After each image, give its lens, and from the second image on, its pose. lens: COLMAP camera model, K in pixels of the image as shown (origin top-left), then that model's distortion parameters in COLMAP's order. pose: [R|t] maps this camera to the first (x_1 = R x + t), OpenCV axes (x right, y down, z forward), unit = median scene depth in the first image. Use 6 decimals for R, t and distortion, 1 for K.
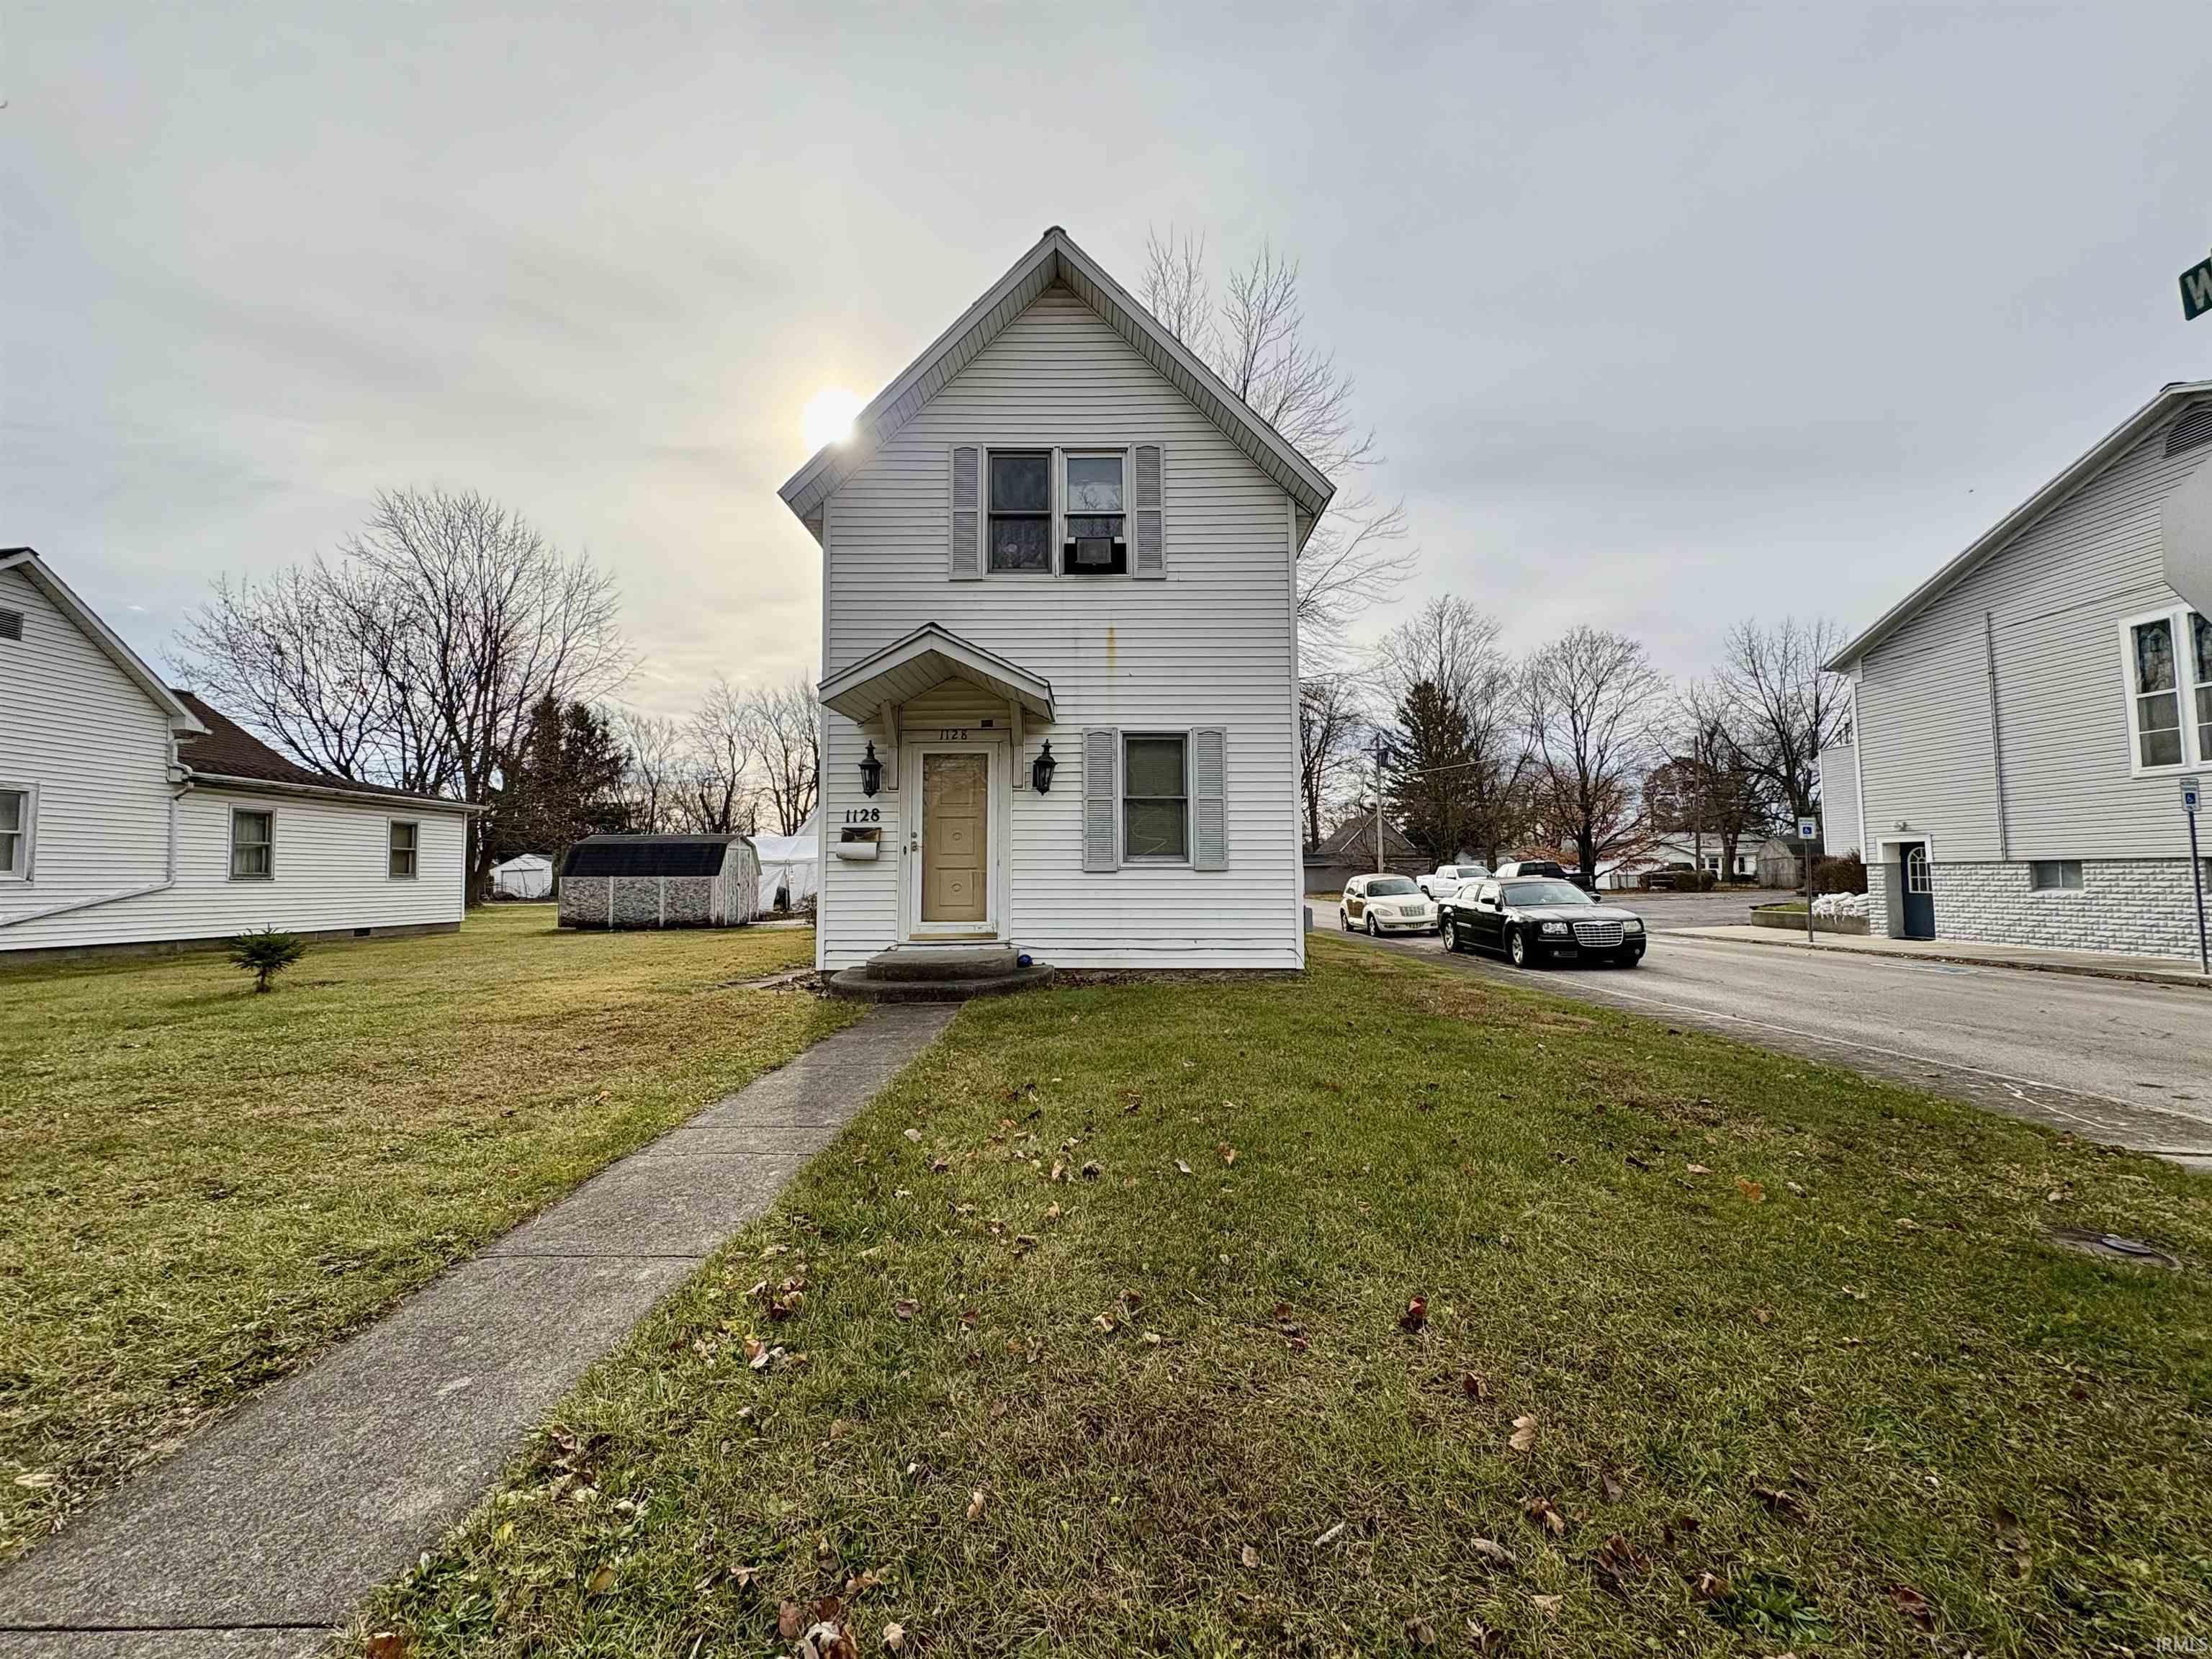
lens RADIAL K [[880.6, 0, 1109.5], [0, 880.6, 830.2], [0, 0, 1]] dist [-0.001377, 0.001009]
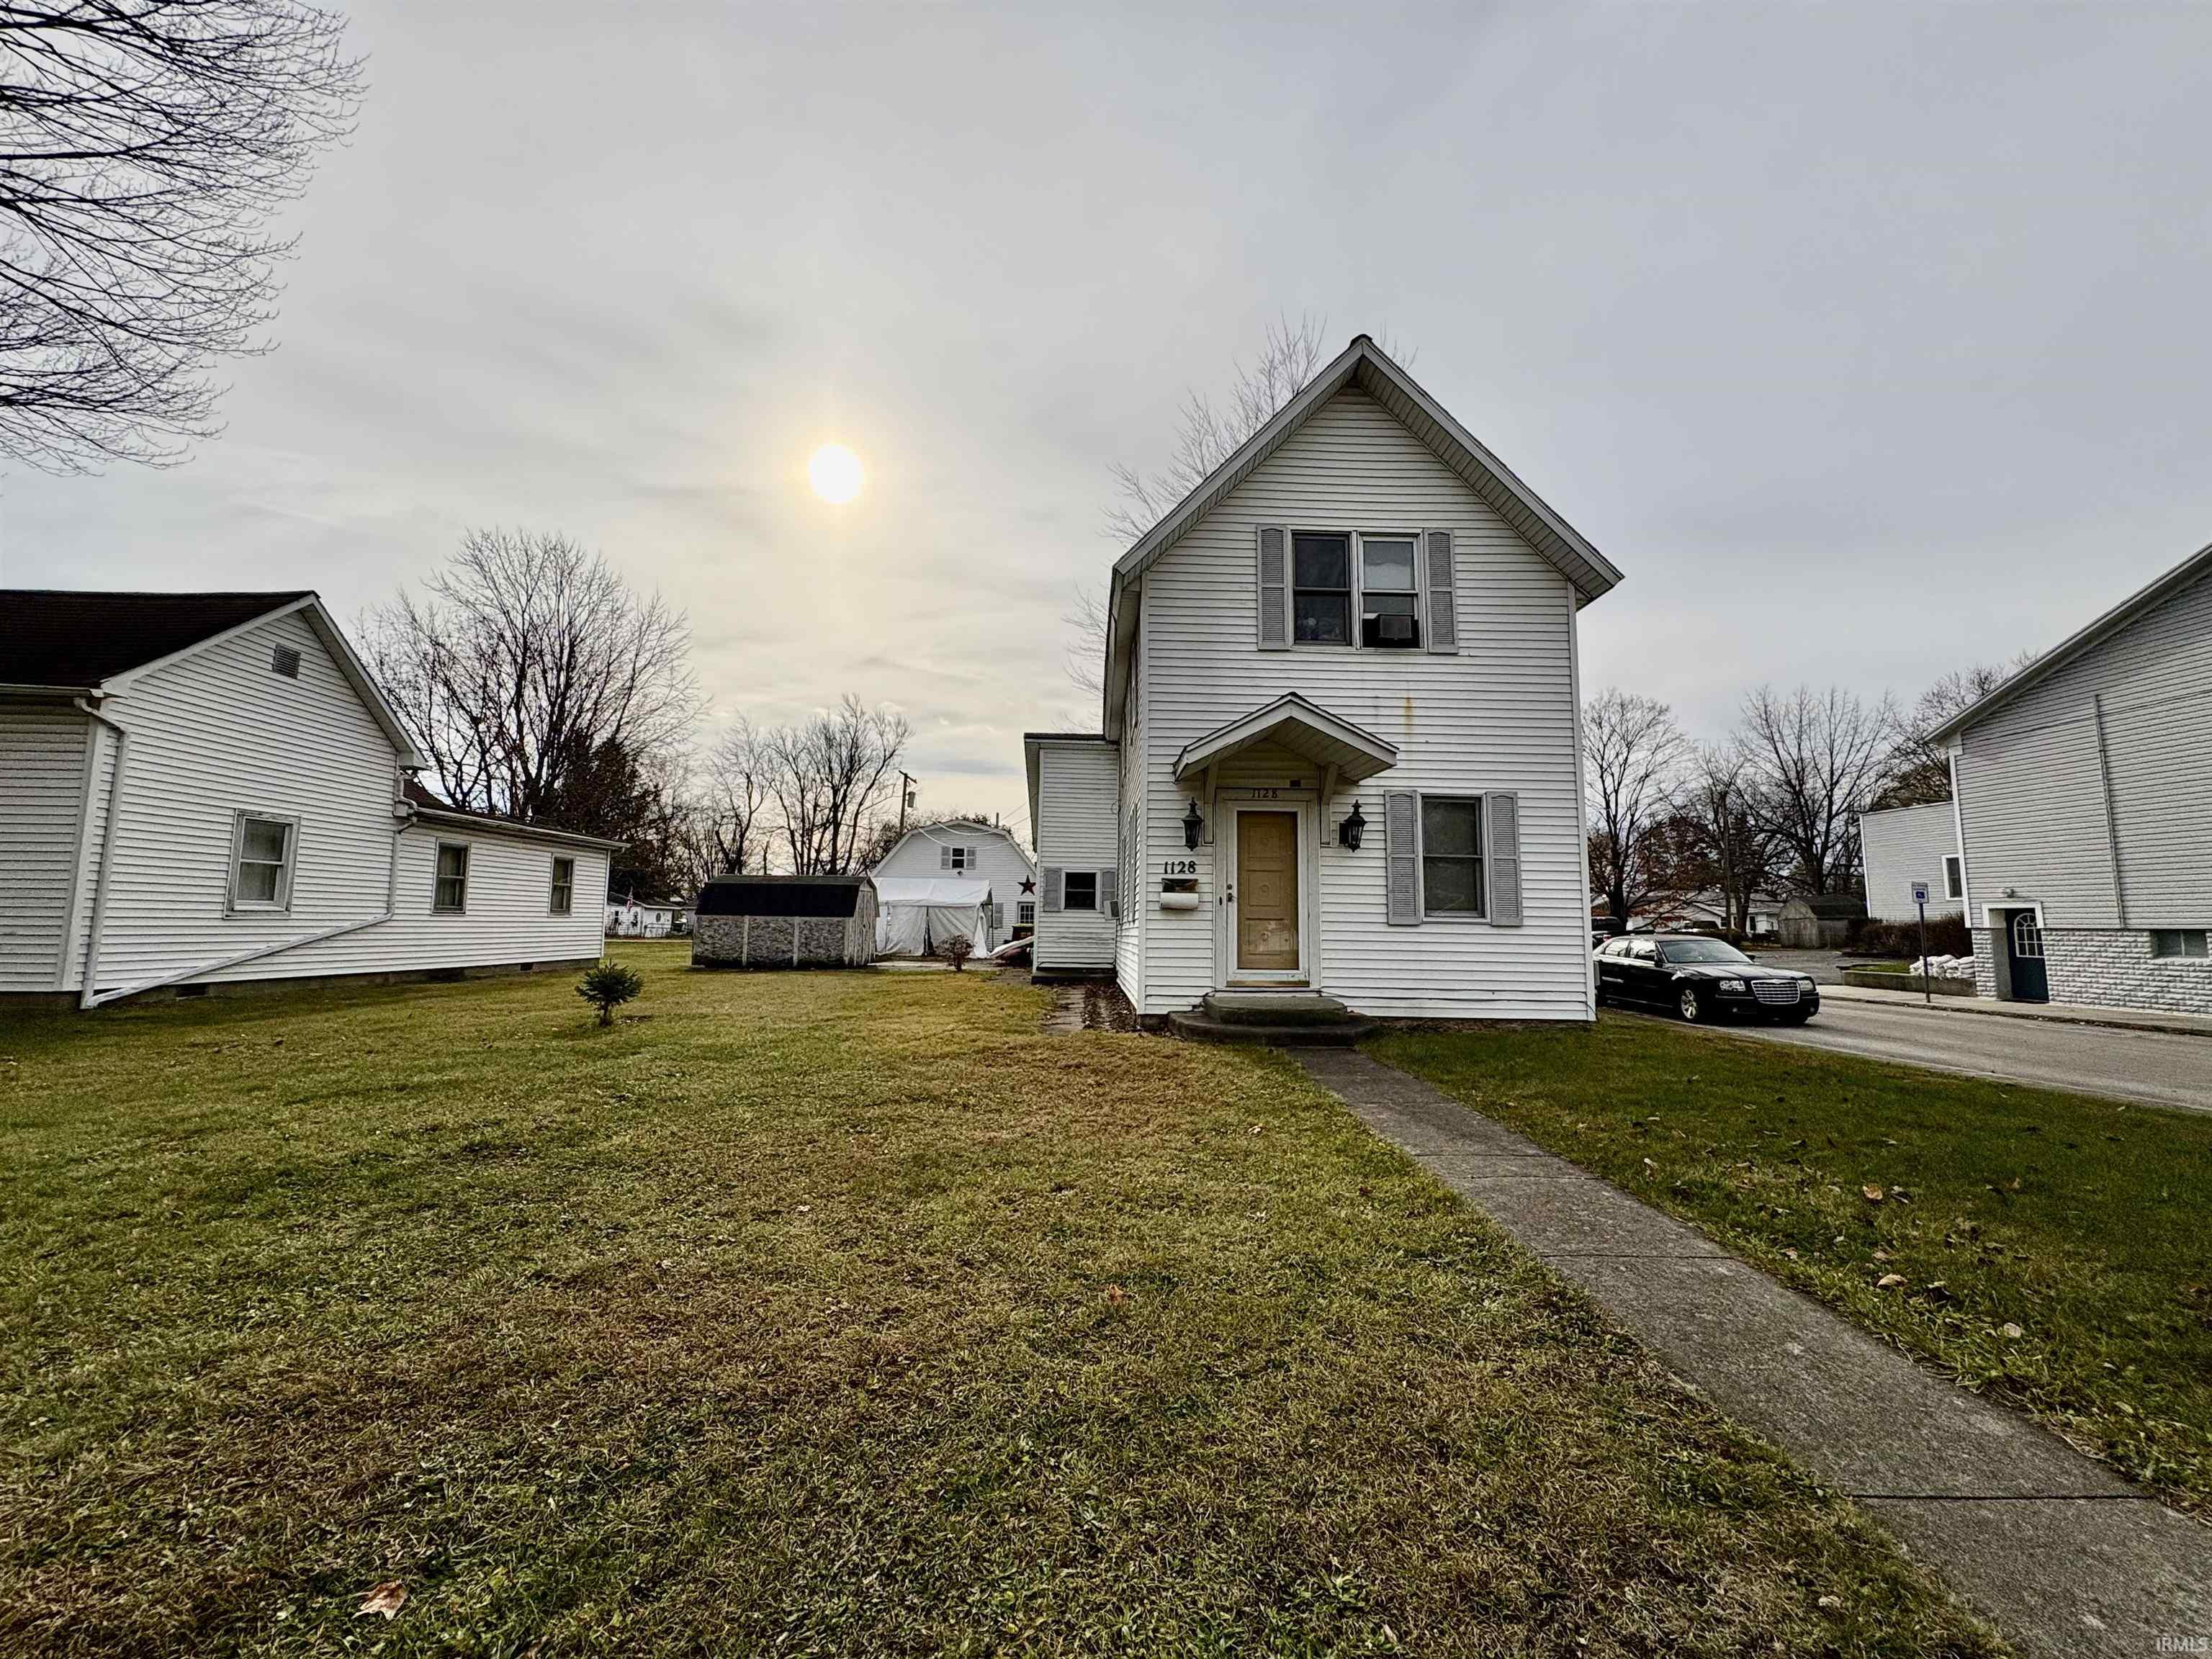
lens RADIAL K [[880.6, 0, 1106.9], [0, 880.6, 829.7], [0, 0, 1]] dist [-0.001377, 0.001009]
pose [[0.999586, 0.021946, 0.018612, -0.373791], [-0.020950, 0.998422, -0.052097, -0.004711], [-0.019726, 0.051686, 0.998469, -0.058002]]
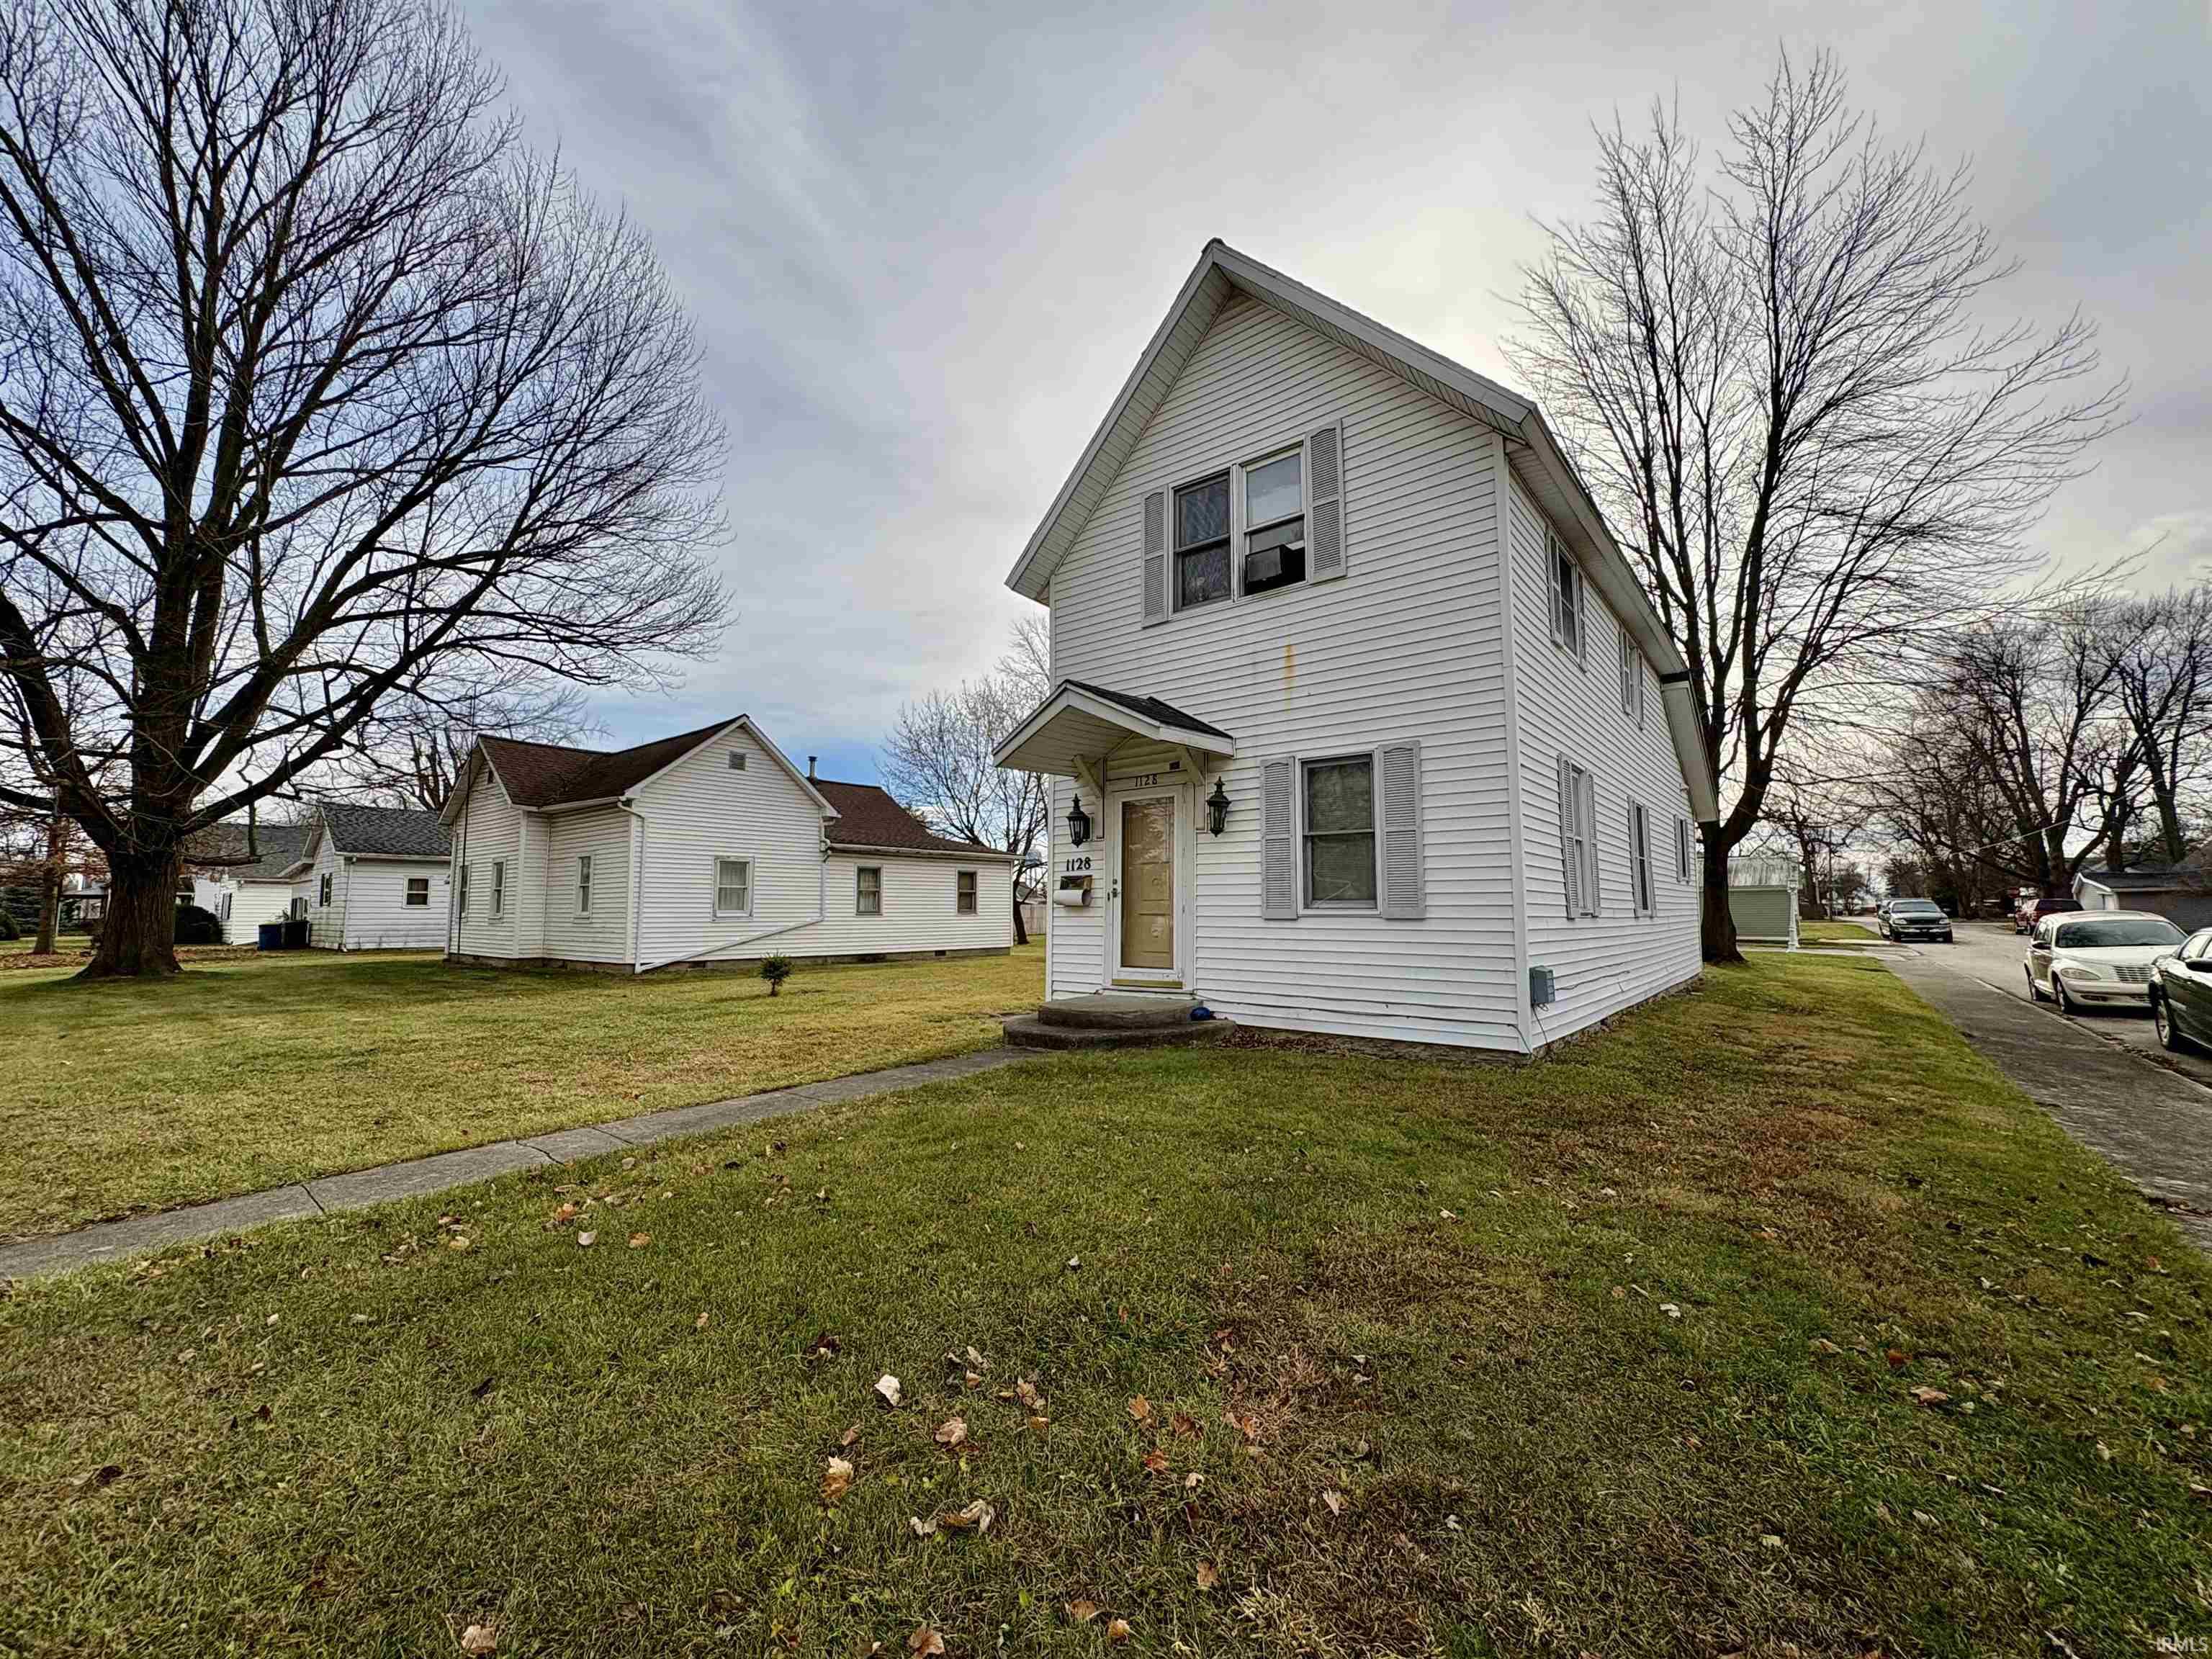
lens RADIAL K [[880.6, 0, 1103.2], [0, 880.6, 828.6], [0, 0, 1]] dist [-0.001377, 0.001009]
pose [[0.773521, -0.055903, -0.631300, 0.398955], [0.034342, 0.998336, -0.046326, -0.008754], [0.632839, 0.014154, 0.774154, 0.188582]]
